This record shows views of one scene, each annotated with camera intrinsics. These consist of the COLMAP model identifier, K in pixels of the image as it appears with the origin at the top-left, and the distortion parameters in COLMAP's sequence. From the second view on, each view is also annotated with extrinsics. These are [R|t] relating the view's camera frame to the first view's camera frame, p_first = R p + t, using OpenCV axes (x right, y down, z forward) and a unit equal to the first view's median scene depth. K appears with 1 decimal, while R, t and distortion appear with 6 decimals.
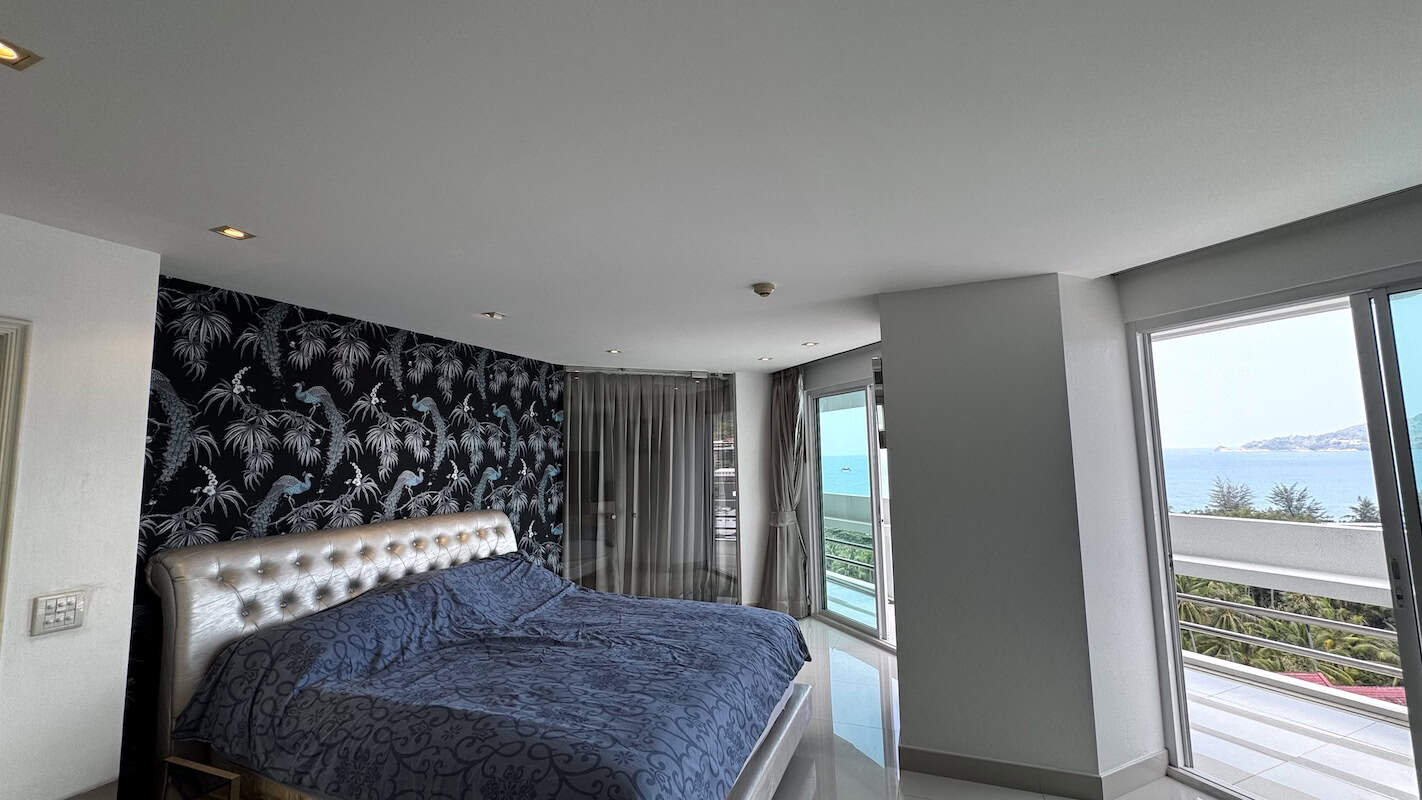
lens RADIAL K [[569.9, 0, 711.0], [0, 569.9, 400.0], [0, 0, 1]] dist [-0.000444, 0.000048]
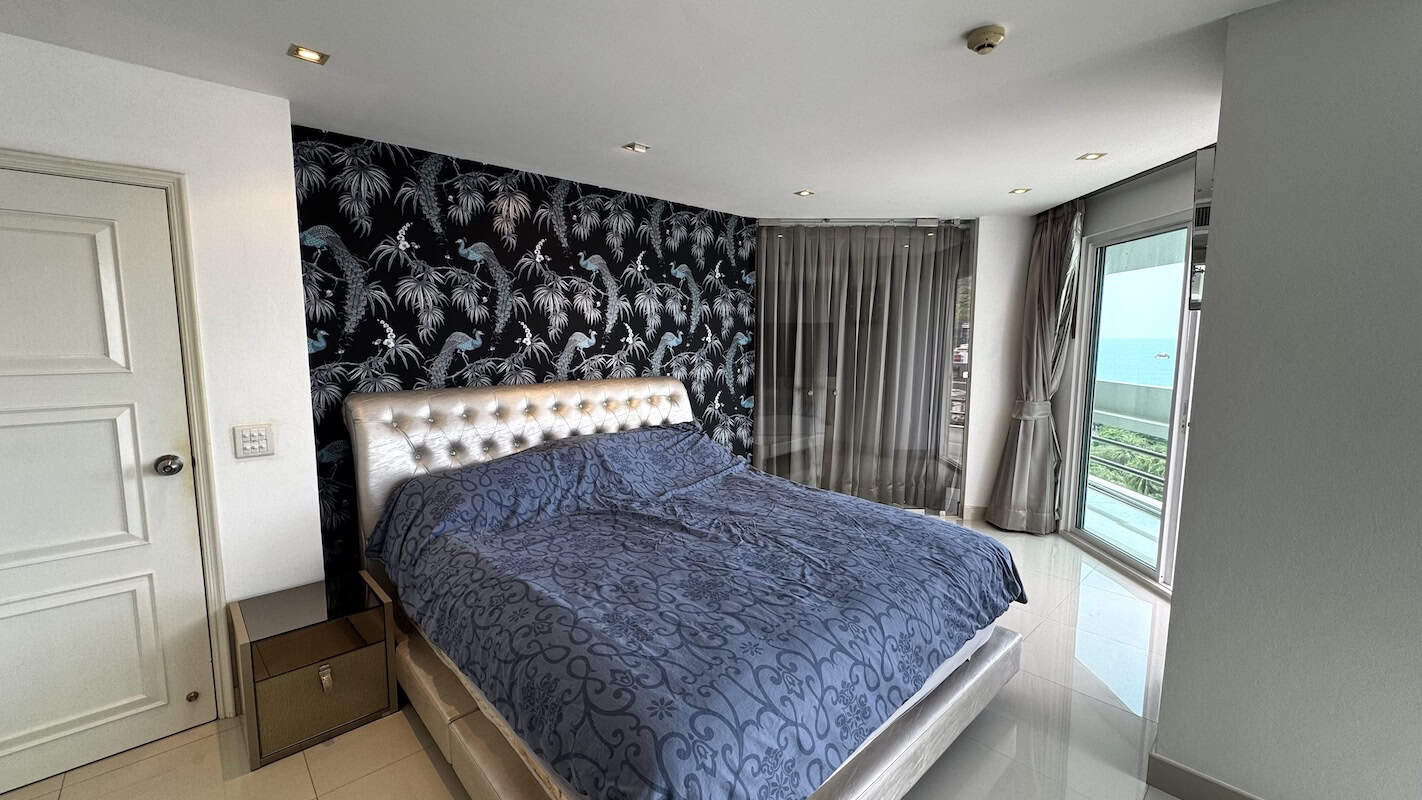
lens RADIAL K [[568.9, 0, 708.7], [0, 568.9, 400.1], [0, 0, 1]] dist [-0.003299, -0.000245]
pose [[0.903650, 0.071295, -0.422297, 0.101491], [0.021108, 0.977434, 0.210185, 0.043463], [0.427752, -0.198847, 0.881753, 0.245732]]
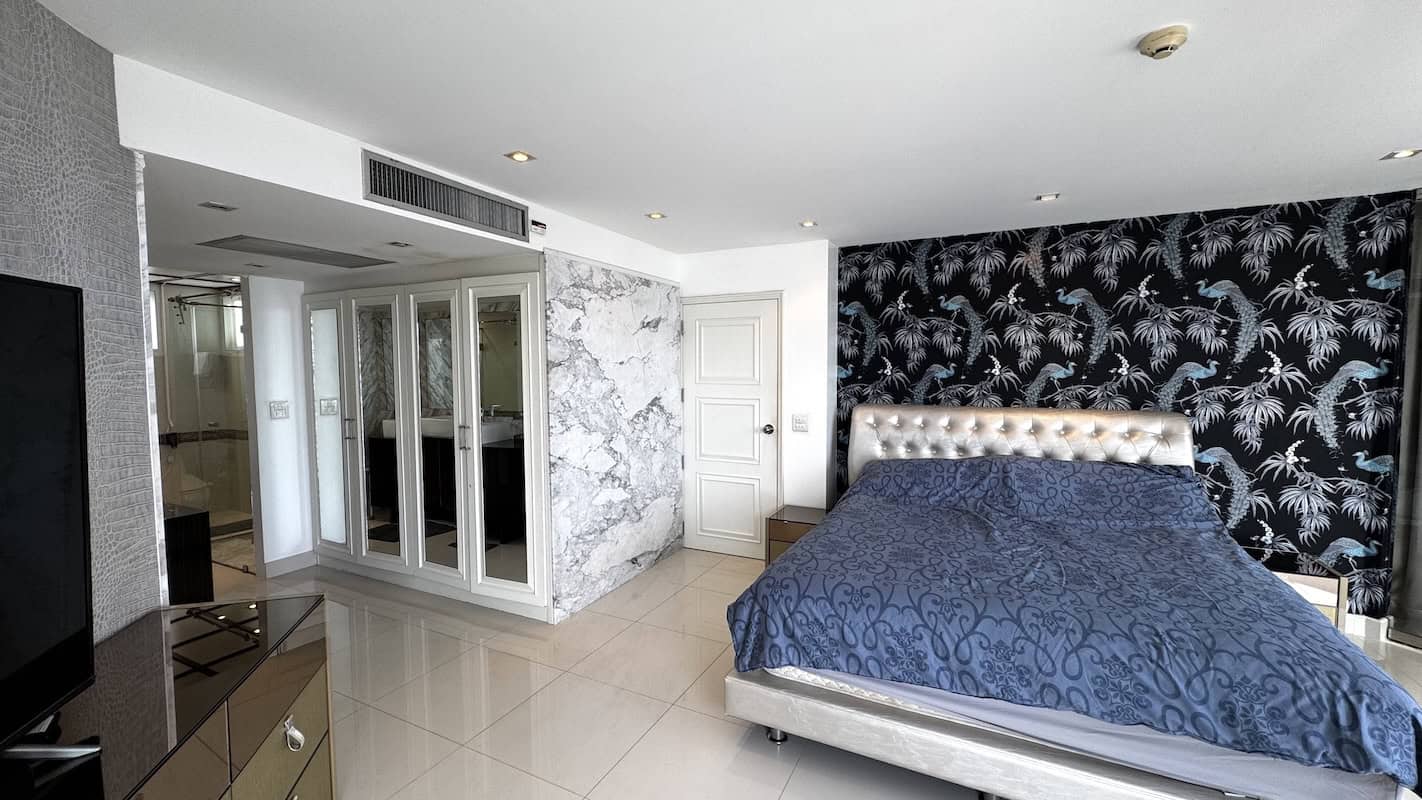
lens RADIAL K [[568.9, 0, 708.7], [0, 568.9, 400.1], [0, 0, 1]] dist [-0.003299, -0.000245]
pose [[-0.088549, 0.082693, -0.992633, 0.647275], [0.106023, 0.991669, 0.073155, 0.054957], [0.990413, -0.098764, -0.096579, 0.539097]]
